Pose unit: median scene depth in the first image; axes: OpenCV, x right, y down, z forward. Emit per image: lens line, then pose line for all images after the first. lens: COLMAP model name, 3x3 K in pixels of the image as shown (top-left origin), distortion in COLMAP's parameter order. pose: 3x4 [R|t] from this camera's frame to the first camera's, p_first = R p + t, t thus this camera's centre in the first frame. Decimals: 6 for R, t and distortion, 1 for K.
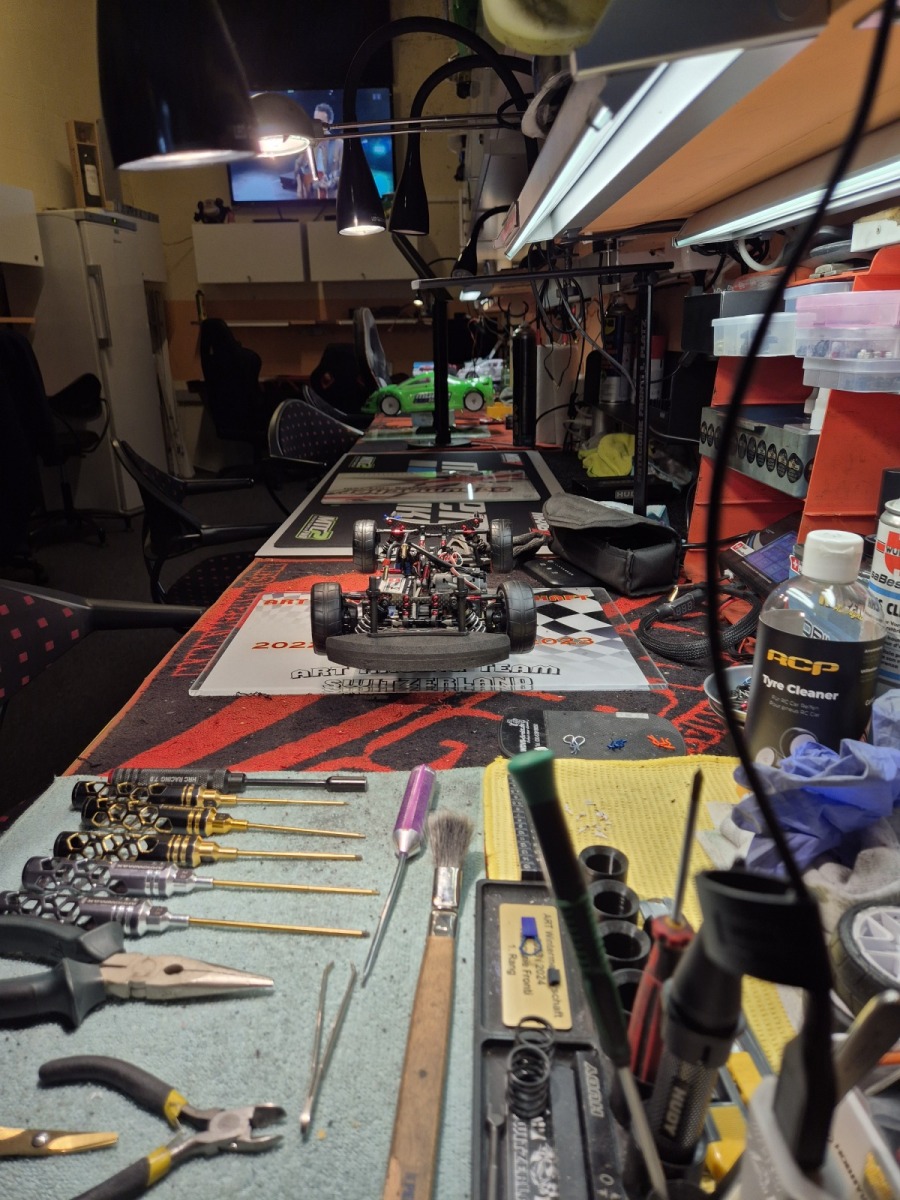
lens RADIAL K [[814.0, 0, 450.7], [0, 814.0, 595.2], [0, 0, 1]] dist [0.051345, -0.038857]
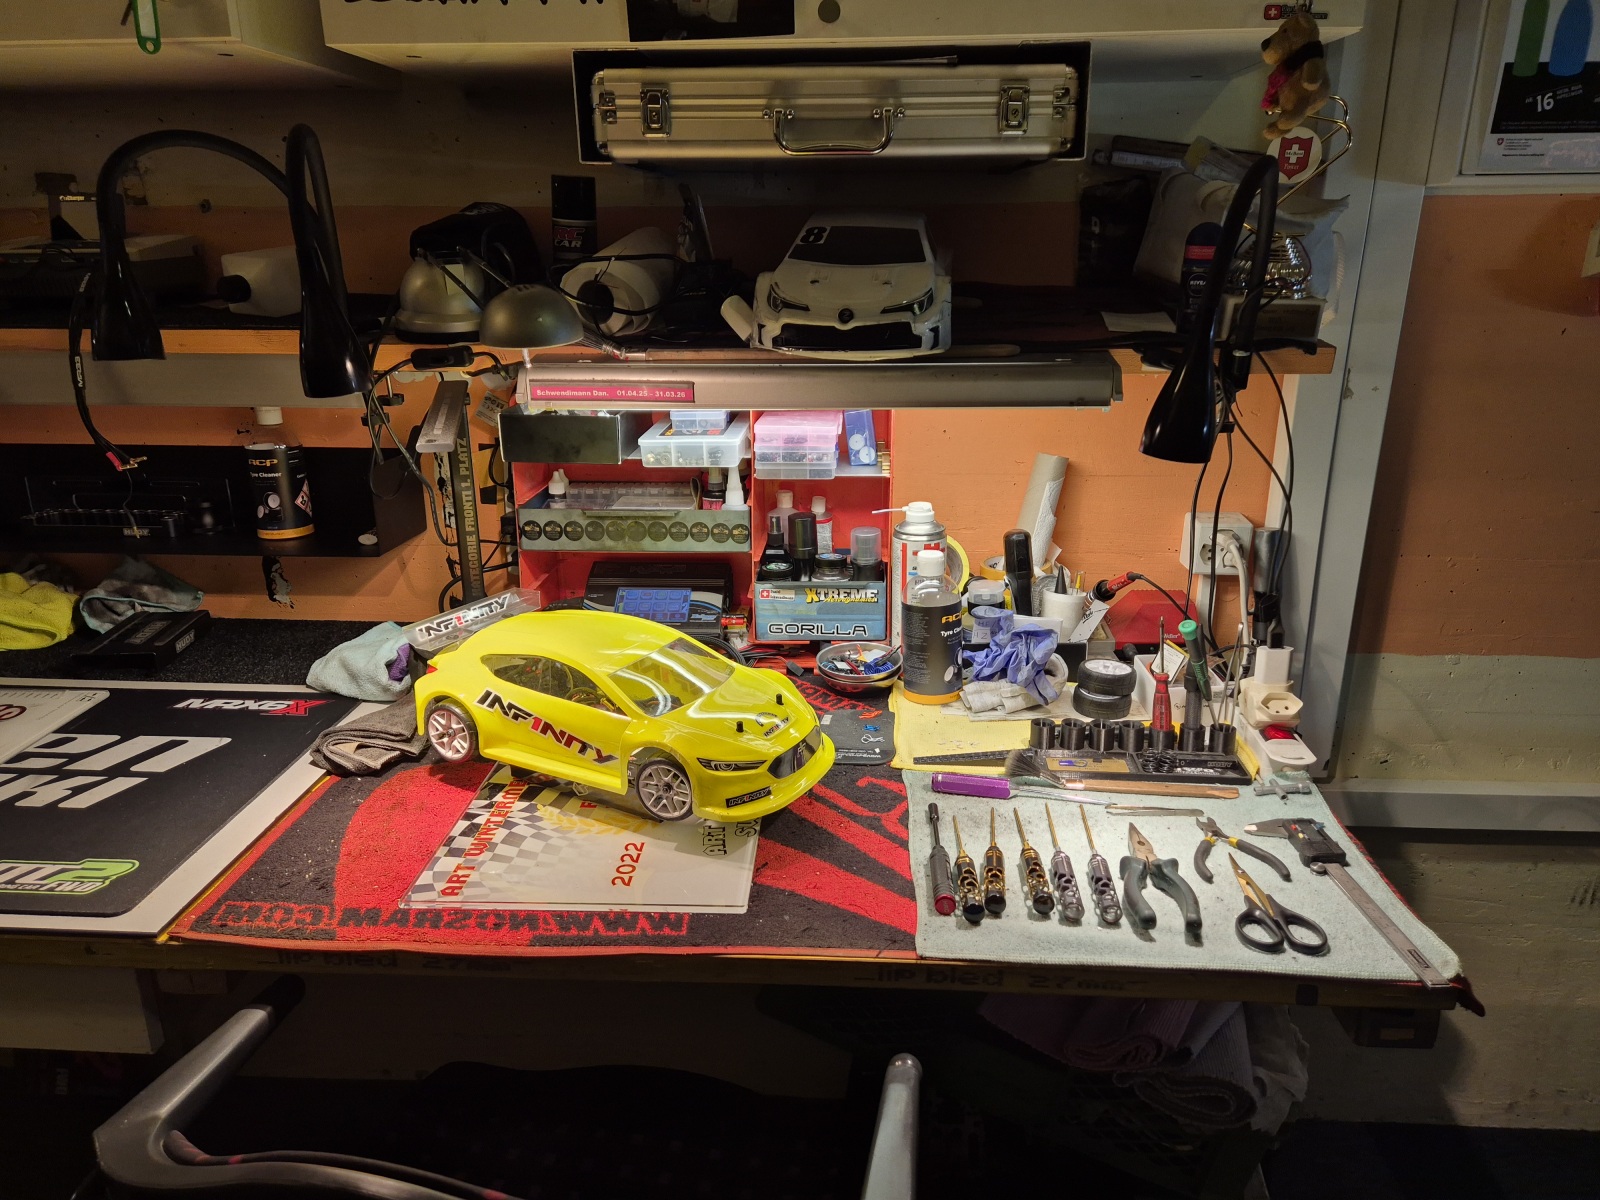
lens RADIAL K [[1085.4, 0, 795.4], [0, 1085.4, 607.6], [0, 0, 1]] dist [0.051345, -0.038857]
pose [[0.051060, -0.306233, 0.950586, -1.351133], [0.308000, 0.910261, 0.276698, -0.508000], [-0.950015, 0.278653, 0.140798, 0.649201]]
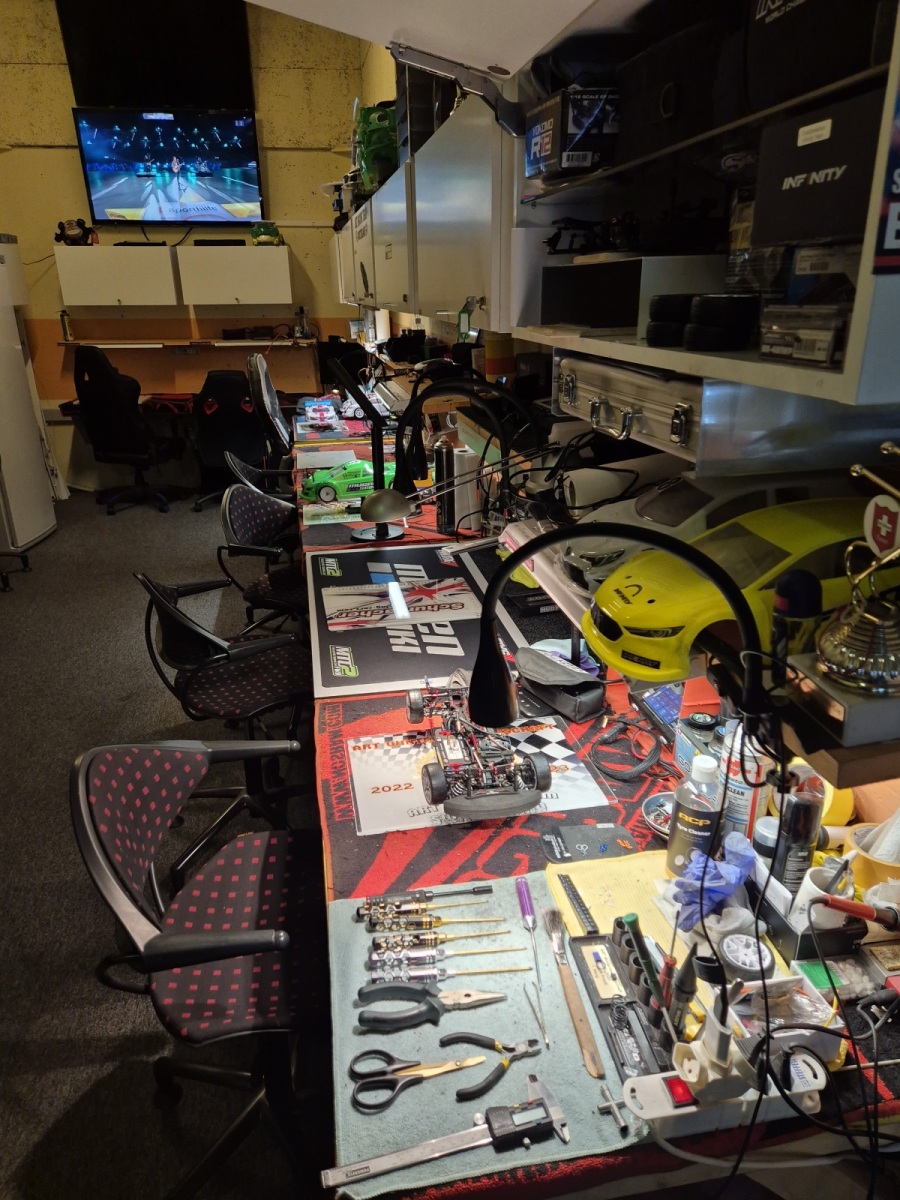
lens RADIAL K [[814.0, 0, 457.8], [0, 814.0, 609.3], [0, 0, 1]] dist [0.051345, -0.038857]
pose [[0.981245, -0.064191, 0.181763, -0.381354], [0.053155, 0.996472, 0.064953, -0.442044], [-0.185291, -0.054073, 0.981195, -0.692251]]
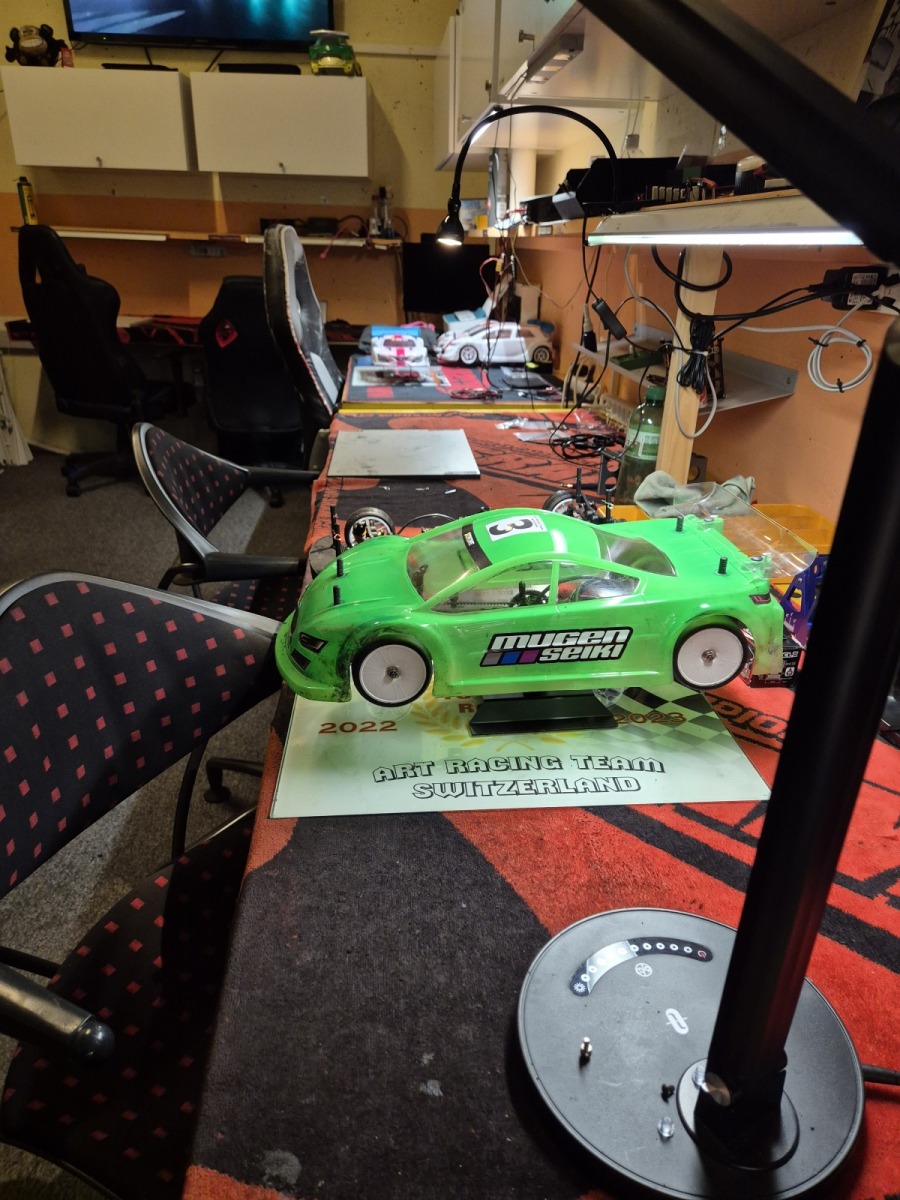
lens RADIAL K [[814.0, 0, 453.2], [0, 814.0, 602.7], [0, 0, 1]] dist [0.051345, -0.038857]
pose [[0.995385, 0.004446, 0.095860, -0.264824], [-0.014274, 0.994673, 0.102084, -0.938510], [-0.094895, -0.102981, 0.990146, 2.496045]]
